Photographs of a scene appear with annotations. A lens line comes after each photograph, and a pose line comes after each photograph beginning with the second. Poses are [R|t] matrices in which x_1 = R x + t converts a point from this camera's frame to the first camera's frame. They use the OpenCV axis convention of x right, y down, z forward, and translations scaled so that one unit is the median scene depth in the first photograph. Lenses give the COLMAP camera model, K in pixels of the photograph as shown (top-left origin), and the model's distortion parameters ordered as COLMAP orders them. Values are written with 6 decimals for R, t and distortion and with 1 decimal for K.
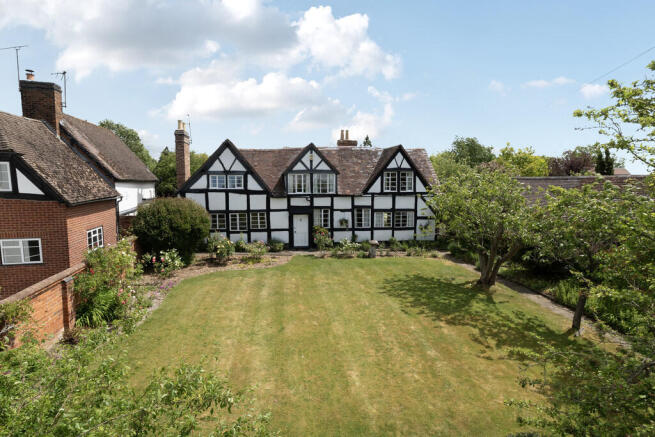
lens RADIAL K [[337.5, 0, 327.4], [0, 337.5, 218.2], [0, 0, 1]] dist [-0.000947, -0.000213]
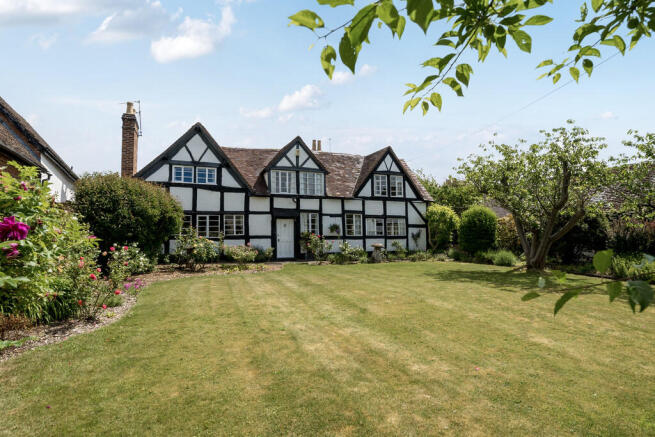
lens RADIAL K [[337.5, 0, 328.1], [0, 337.5, 218.9], [0, 0, 1]] dist [-0.000947, -0.000213]
pose [[0.972168, 0.002268, 0.234273, -0.170690], [0.035019, 0.987313, -0.154879, 0.121581], [-0.231652, 0.158773, 0.959754, 0.173786]]
